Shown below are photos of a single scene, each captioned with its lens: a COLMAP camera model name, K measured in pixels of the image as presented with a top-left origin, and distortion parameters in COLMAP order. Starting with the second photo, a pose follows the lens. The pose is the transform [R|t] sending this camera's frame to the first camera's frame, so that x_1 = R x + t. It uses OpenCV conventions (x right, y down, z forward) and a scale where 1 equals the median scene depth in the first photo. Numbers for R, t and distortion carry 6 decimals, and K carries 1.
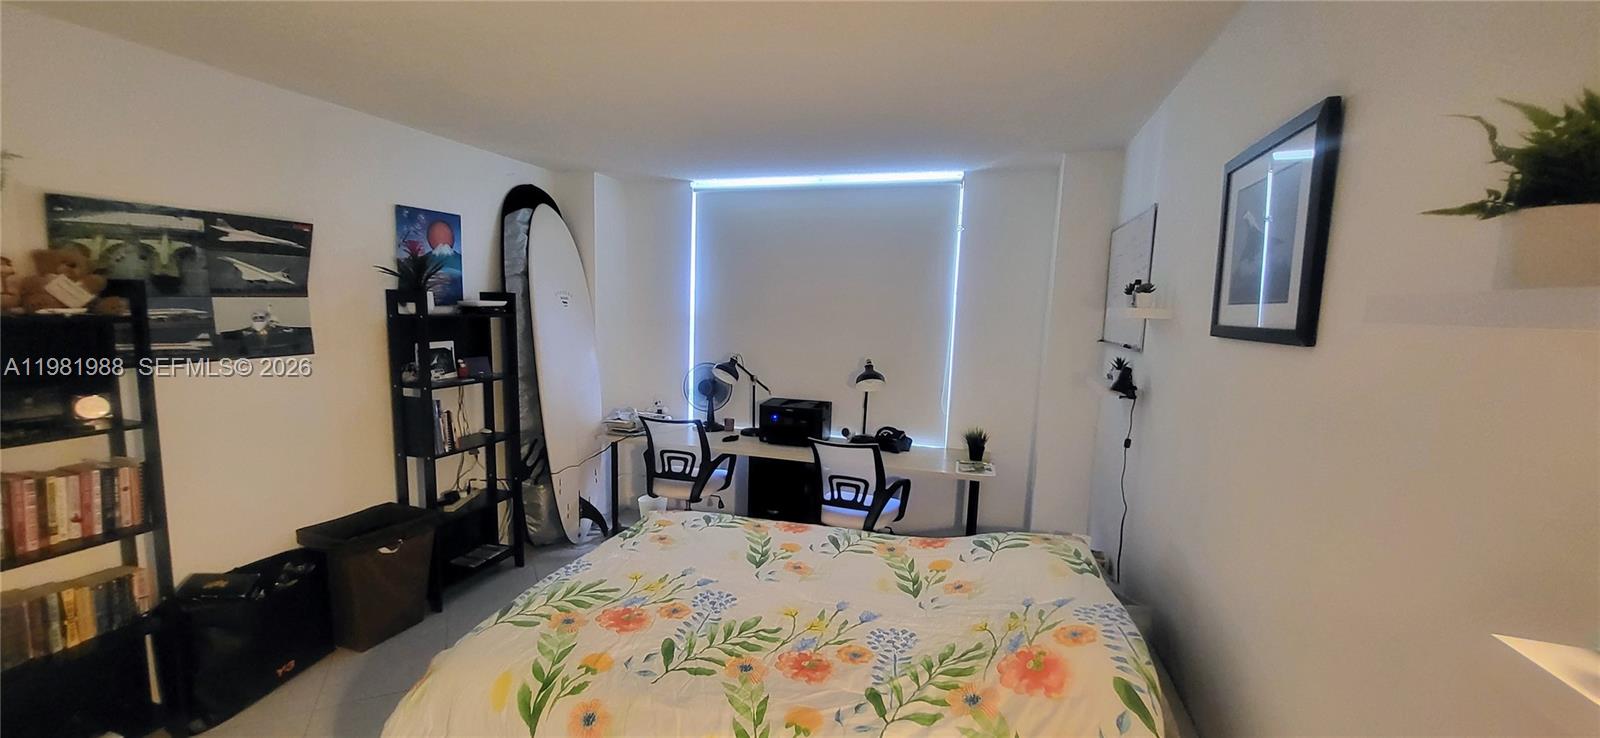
lens RADIAL K [[634.1, 0, 784.6], [0, 634.1, 387.1], [0, 0, 1]] dist [-0.001341, -0.000586]
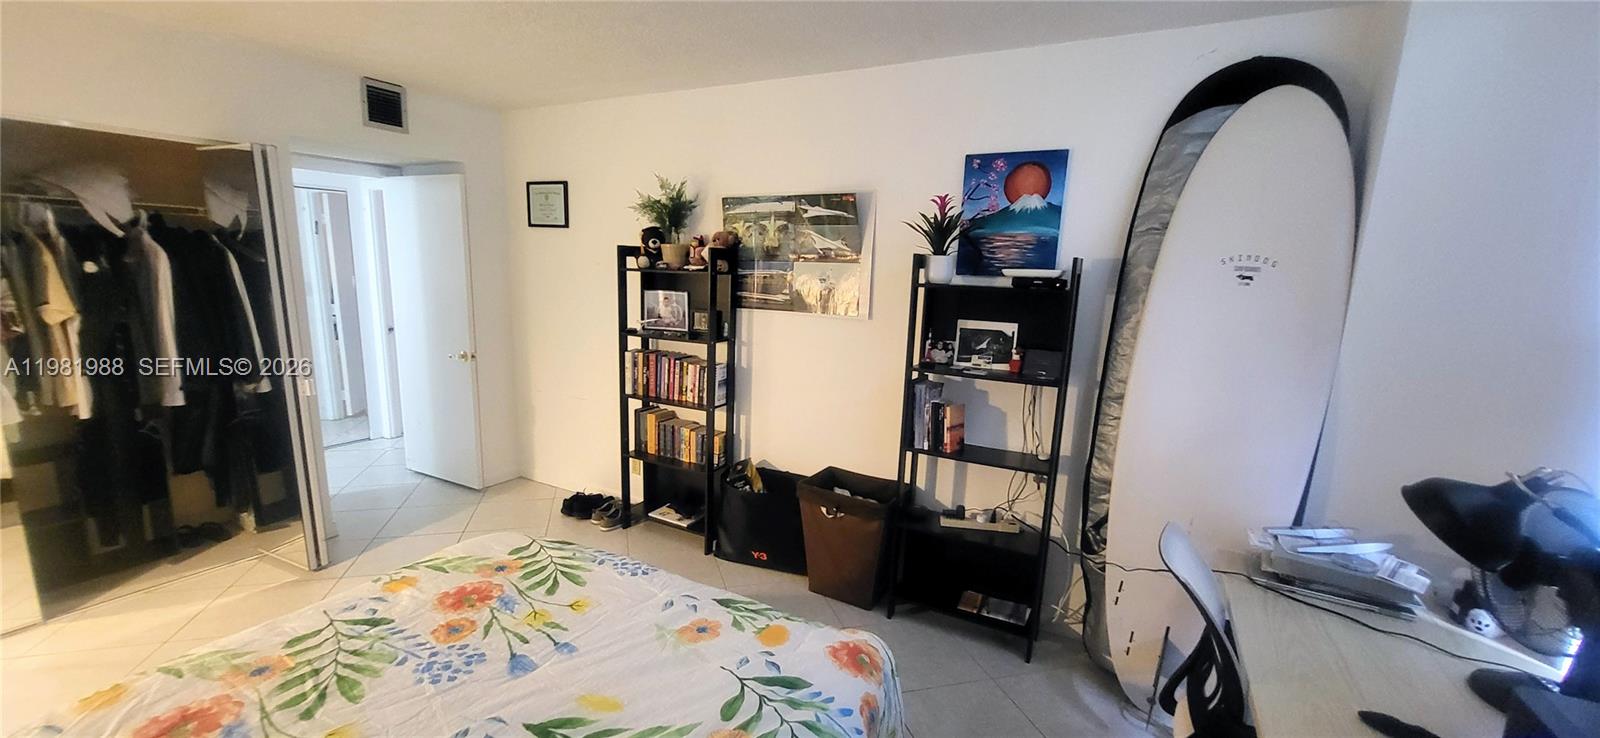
lens RADIAL K [[634.1, 0, 784.6], [0, 634.1, 387.1], [0, 0, 1]] dist [-0.001341, -0.000586]
pose [[-0.197952, 0.155956, -0.967726, 0.389895], [-0.170448, 0.966745, 0.190663, -0.136514], [0.965279, 0.202689, -0.164786, 1.228799]]
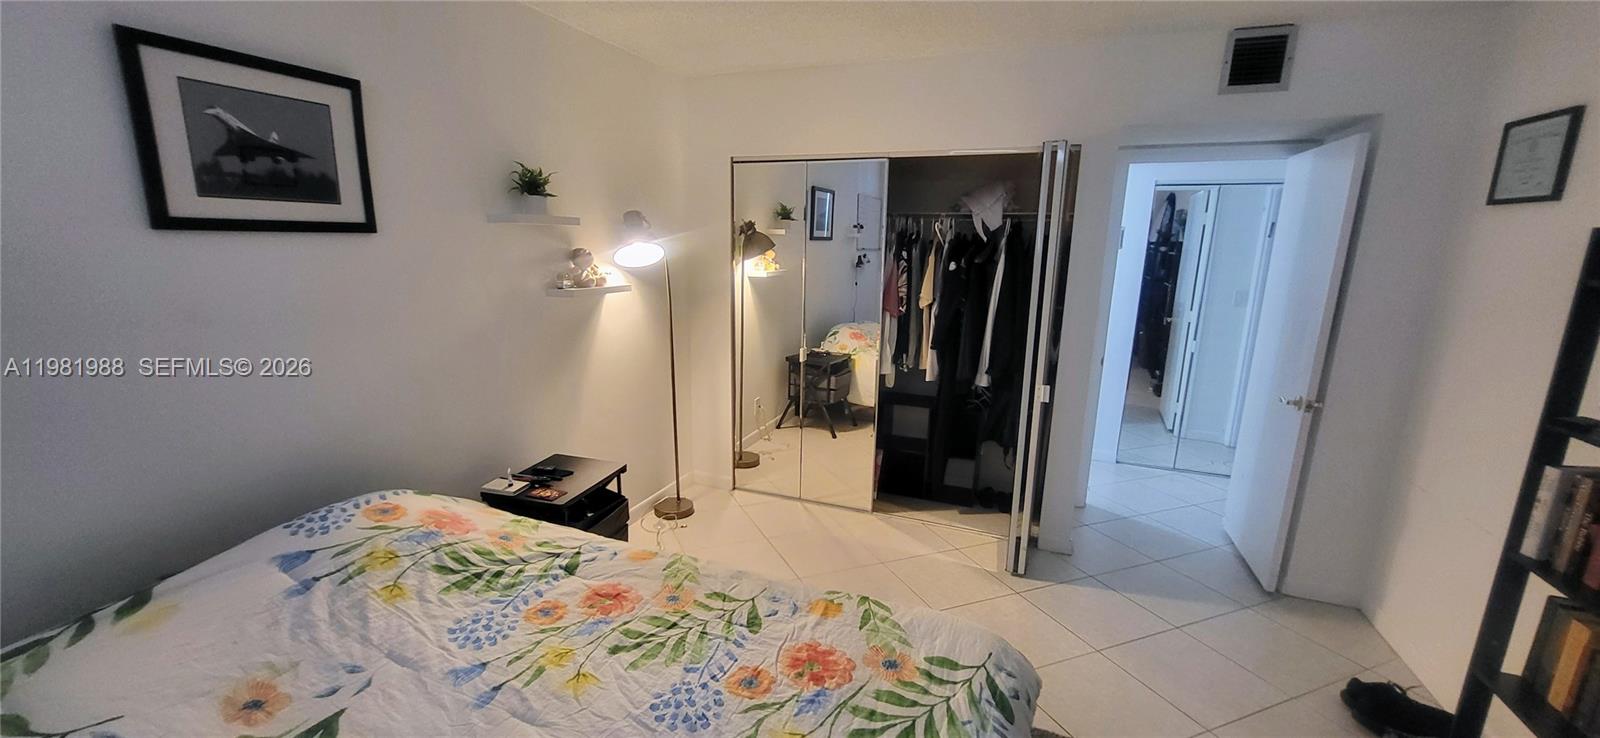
lens RADIAL K [[634.1, 0, 784.6], [0, 634.1, 387.1], [0, 0, 1]] dist [-0.001341, -0.000586]
pose [[-0.995335, -0.065466, 0.070865, -0.199411], [-0.036441, 0.935236, 0.352144, -0.151781], [-0.089329, 0.347919, -0.933259, 1.271315]]
